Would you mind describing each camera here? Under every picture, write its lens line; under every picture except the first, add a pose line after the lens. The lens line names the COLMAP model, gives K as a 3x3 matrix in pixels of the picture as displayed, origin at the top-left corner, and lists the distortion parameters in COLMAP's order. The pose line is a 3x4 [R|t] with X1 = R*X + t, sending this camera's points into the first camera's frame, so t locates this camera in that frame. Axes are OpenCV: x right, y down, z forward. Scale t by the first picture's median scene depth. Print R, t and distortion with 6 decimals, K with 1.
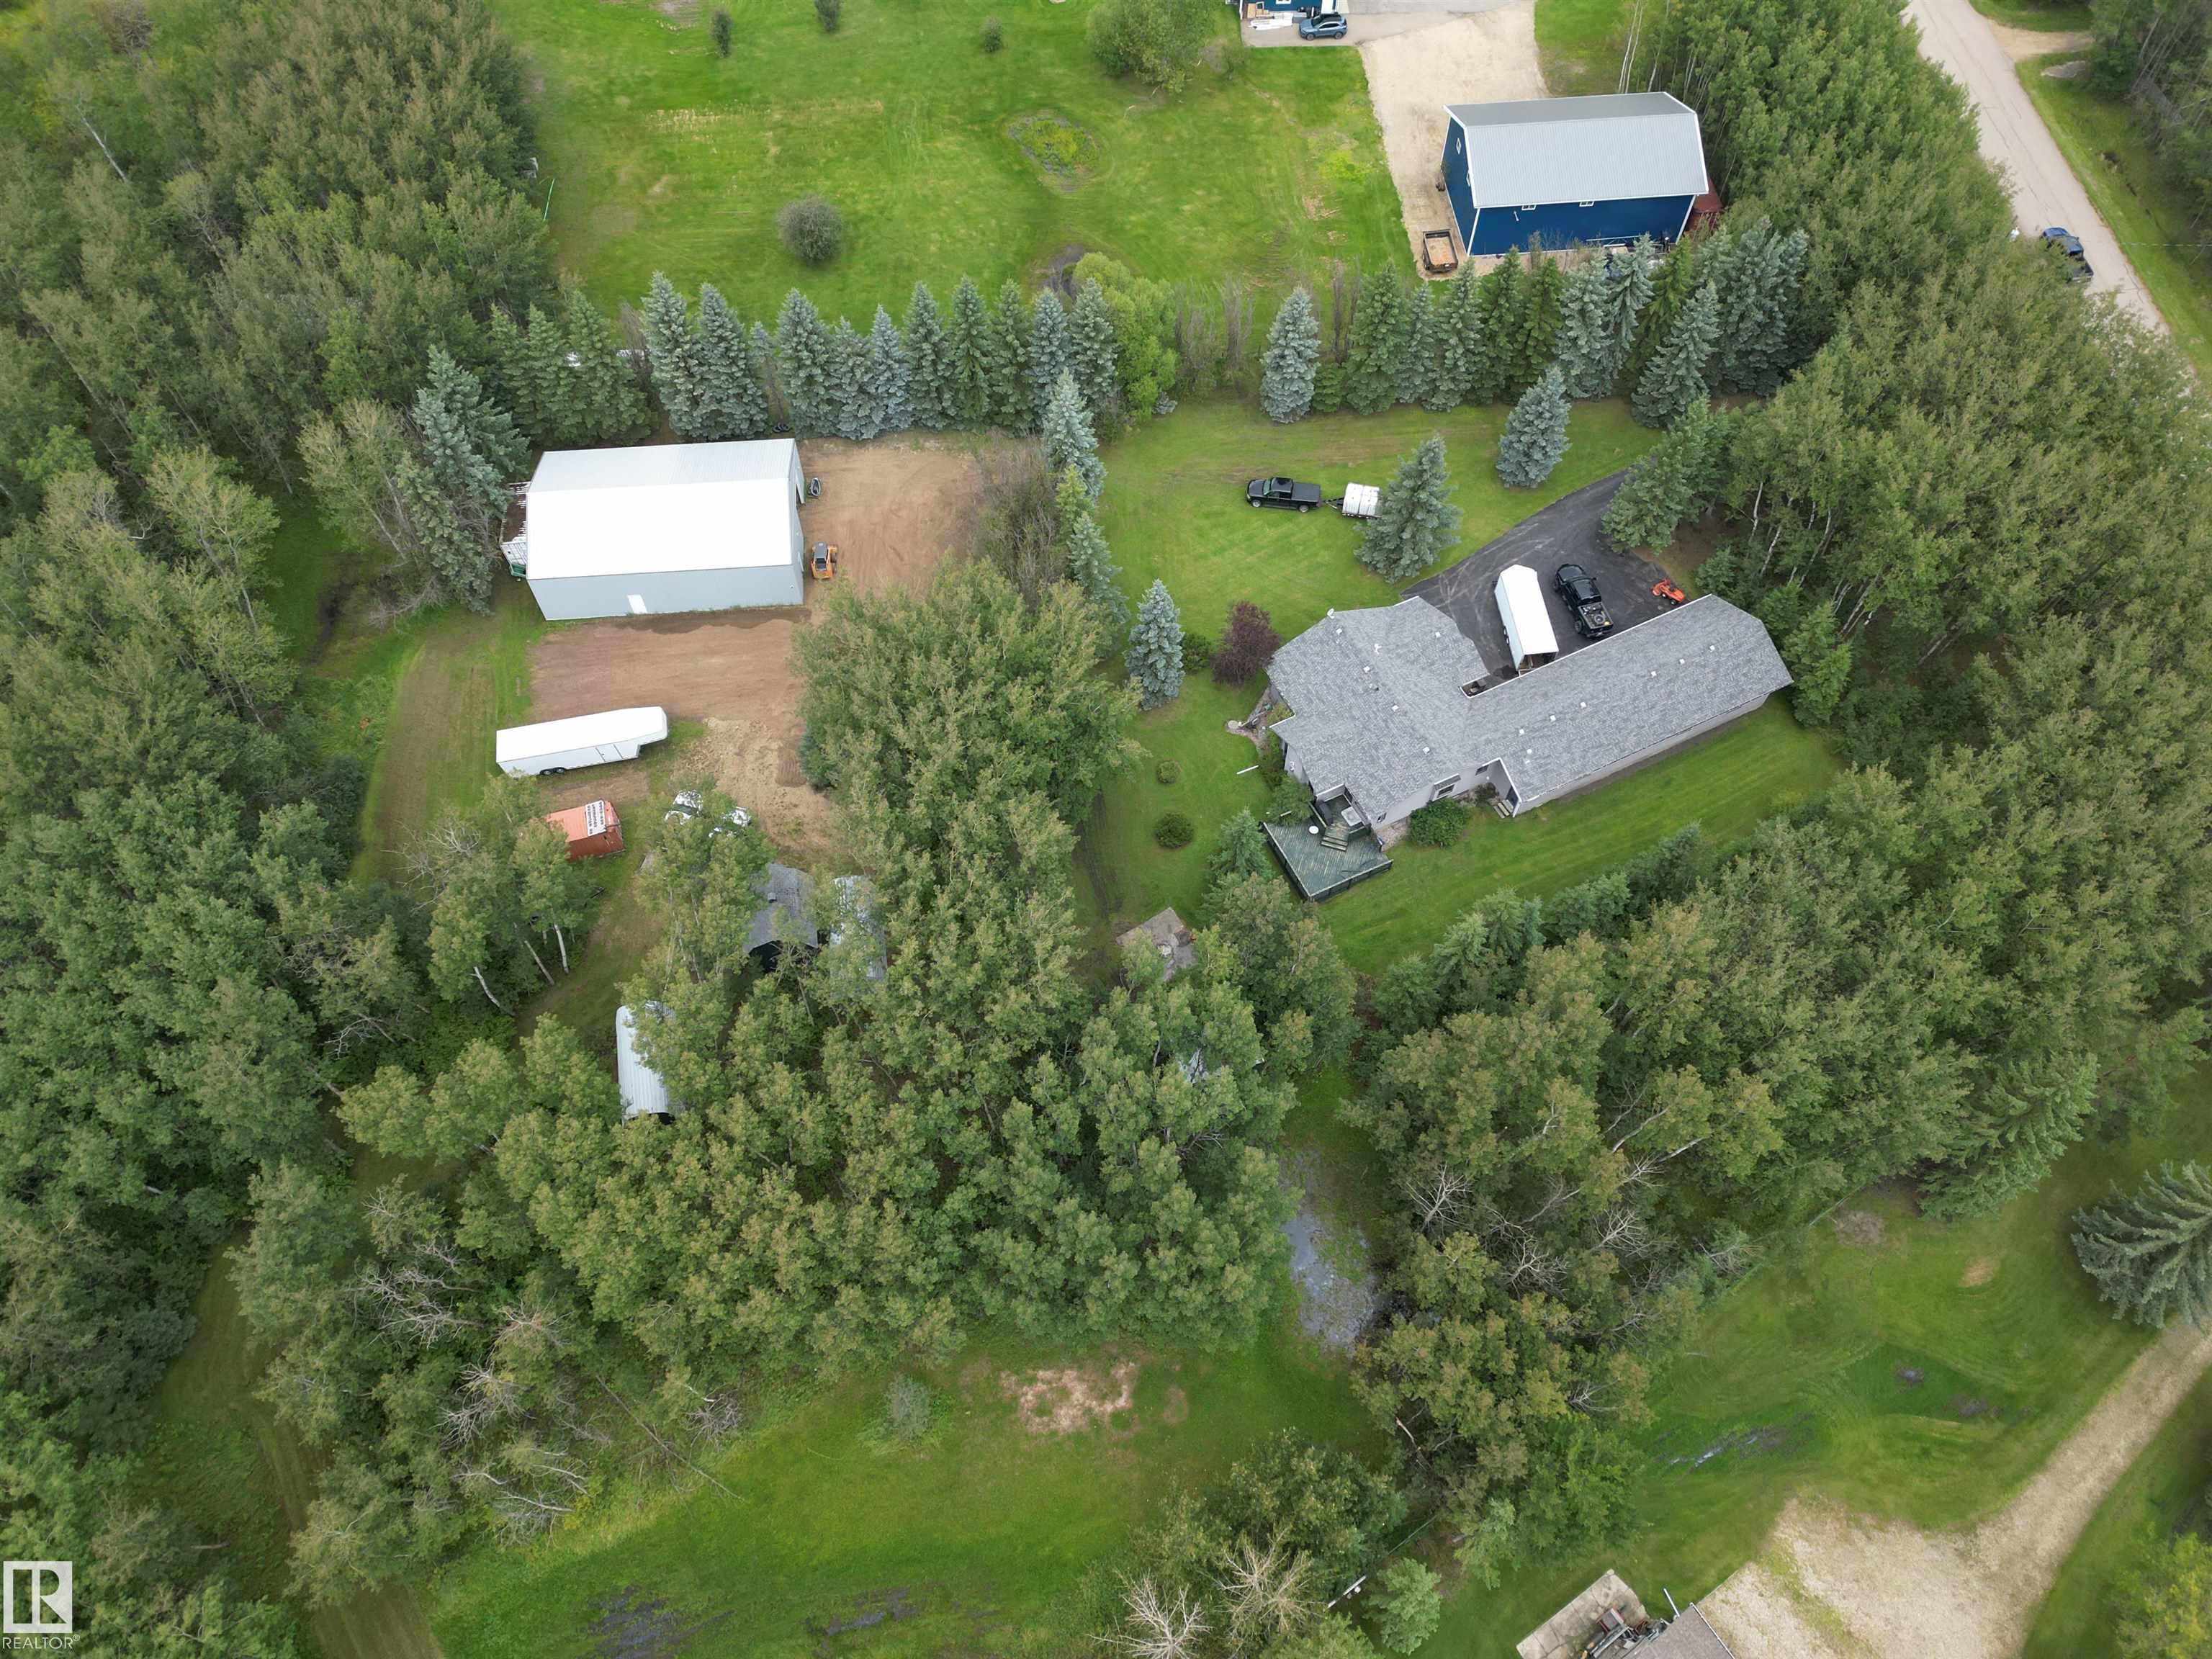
lens RADIAL K [[1540.7, 0, 1113.9], [0, 1540.7, 824.3], [0, 0, 1]] dist [0.094538, -0.098415]
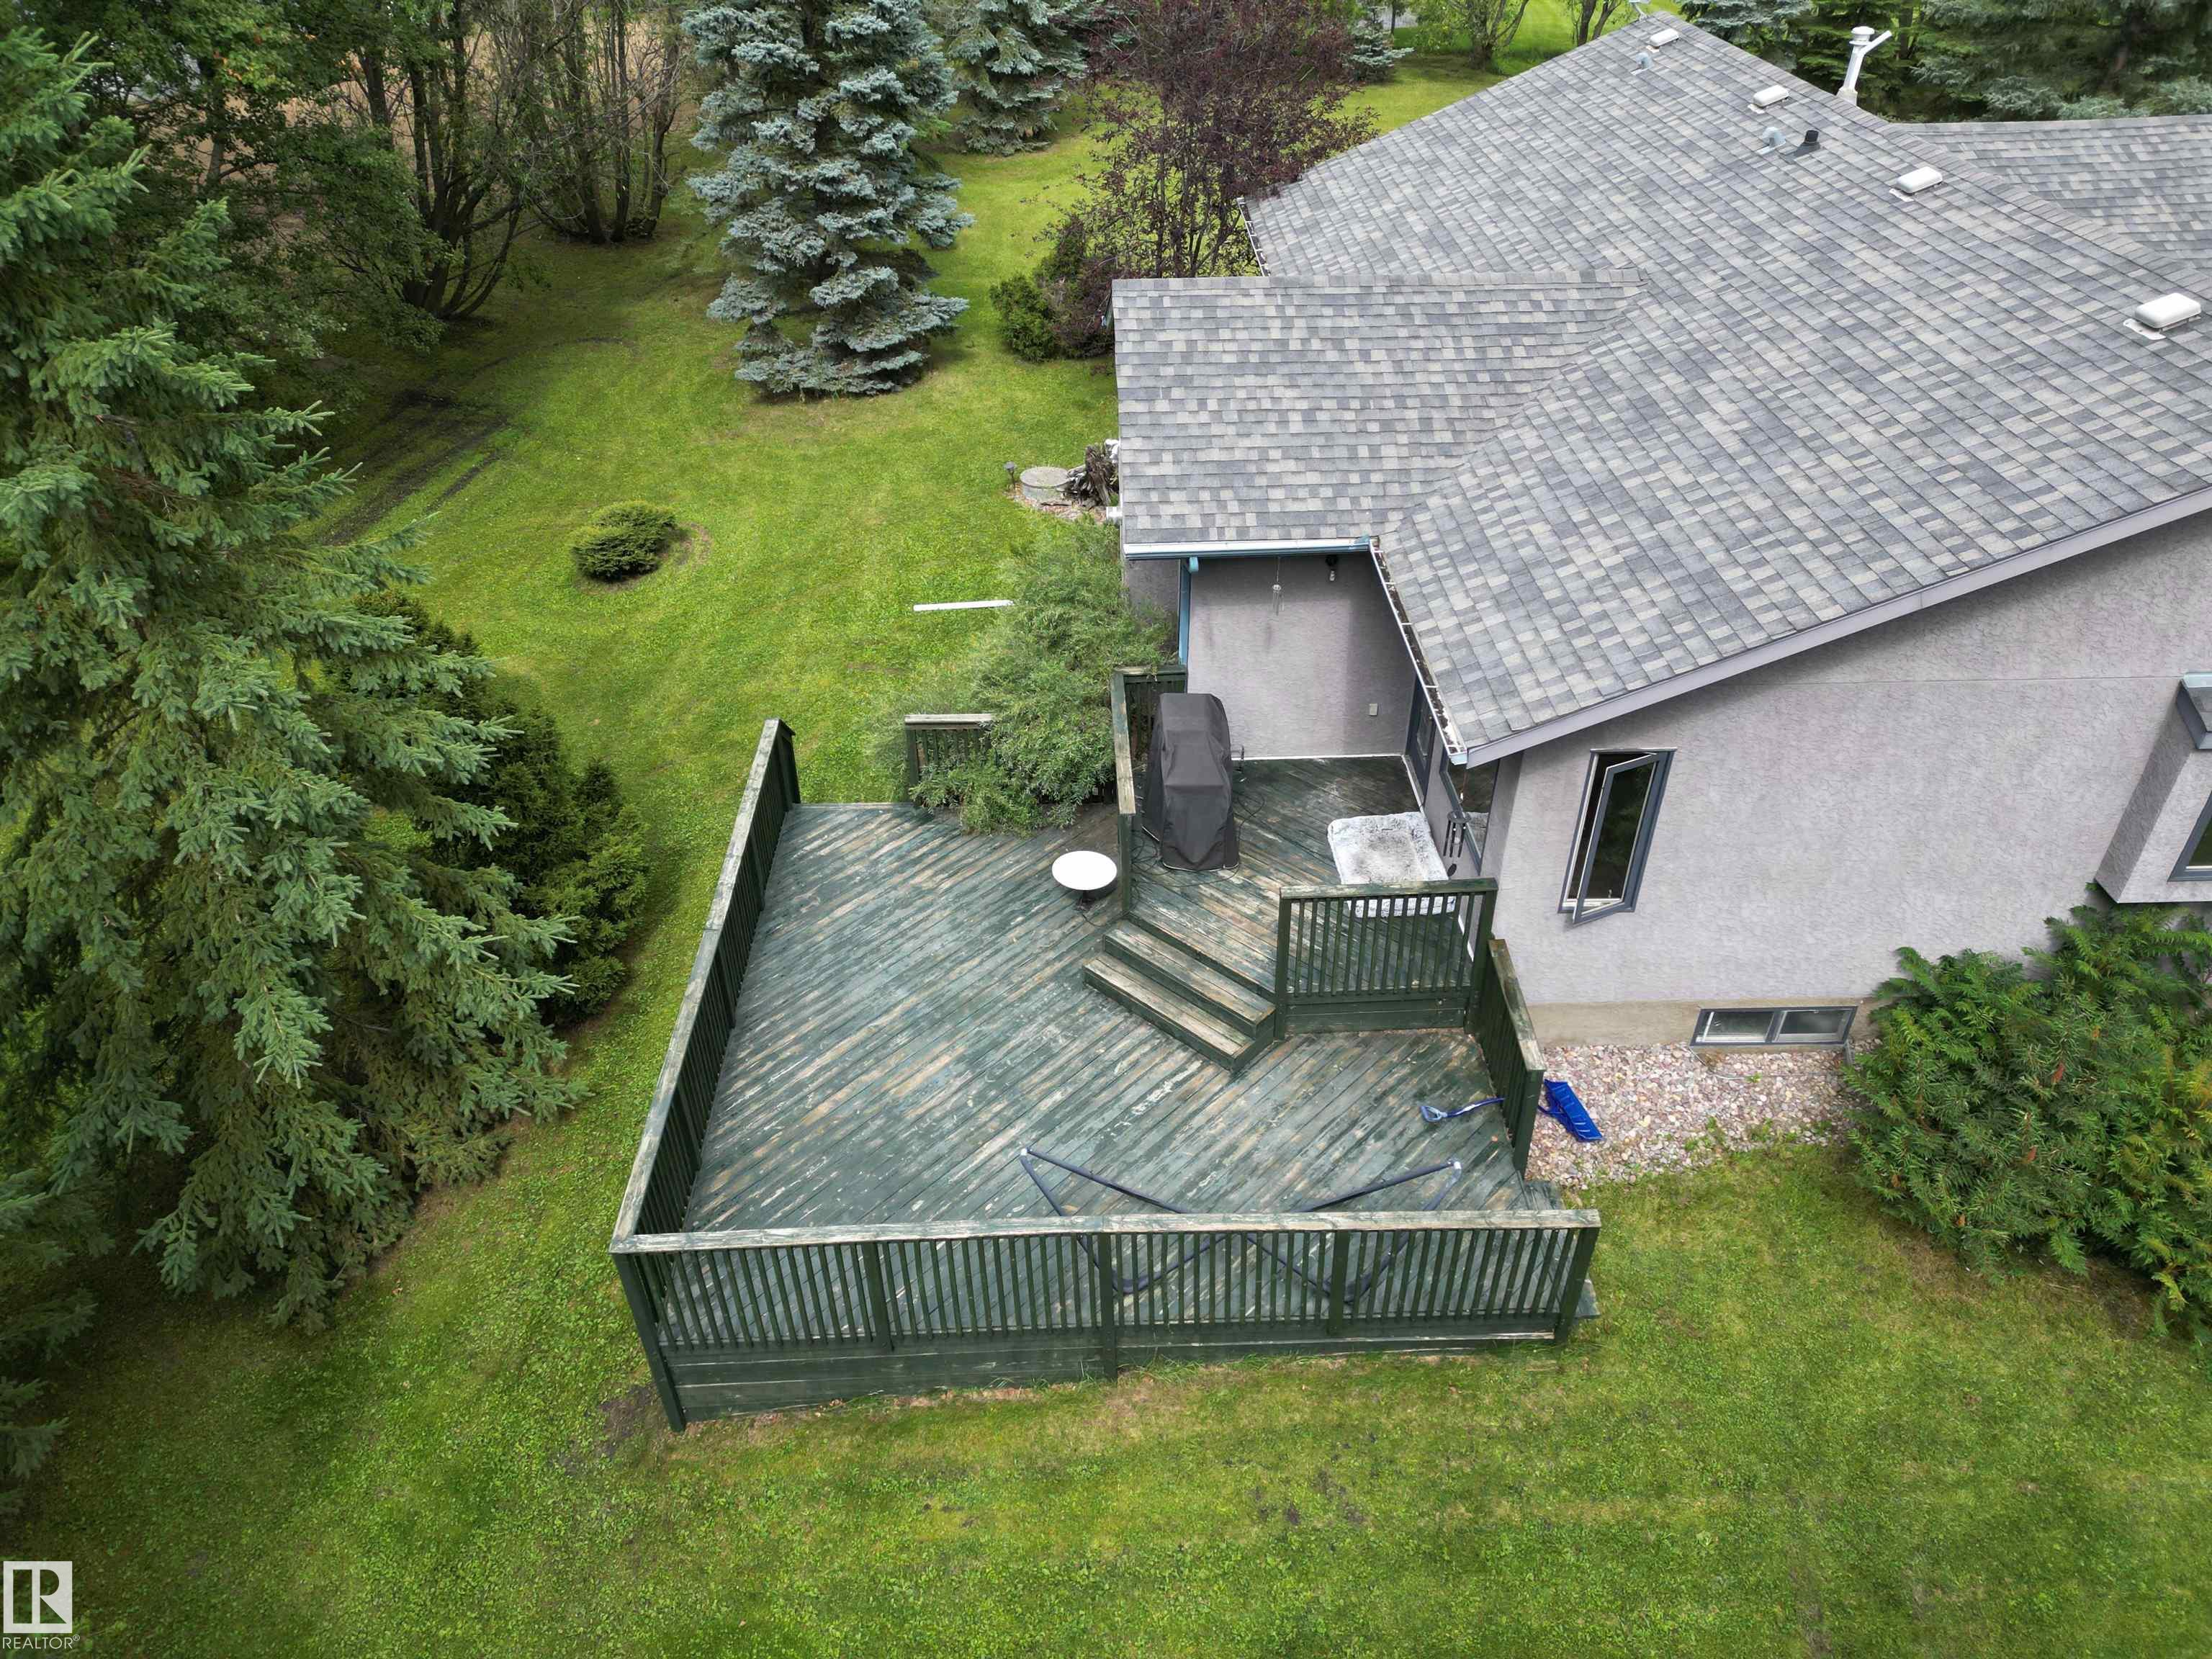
lens RADIAL K [[1540.7, 0, 1113.9], [0, 1540.7, 824.3], [0, 0, 1]] dist [0.094538, -0.098415]
pose [[0.907830, 0.236710, -0.346140, 0.178875], [-0.352161, 0.878488, -0.322864, 0.042925], [0.227655, 0.415003, 0.880878, 0.884456]]
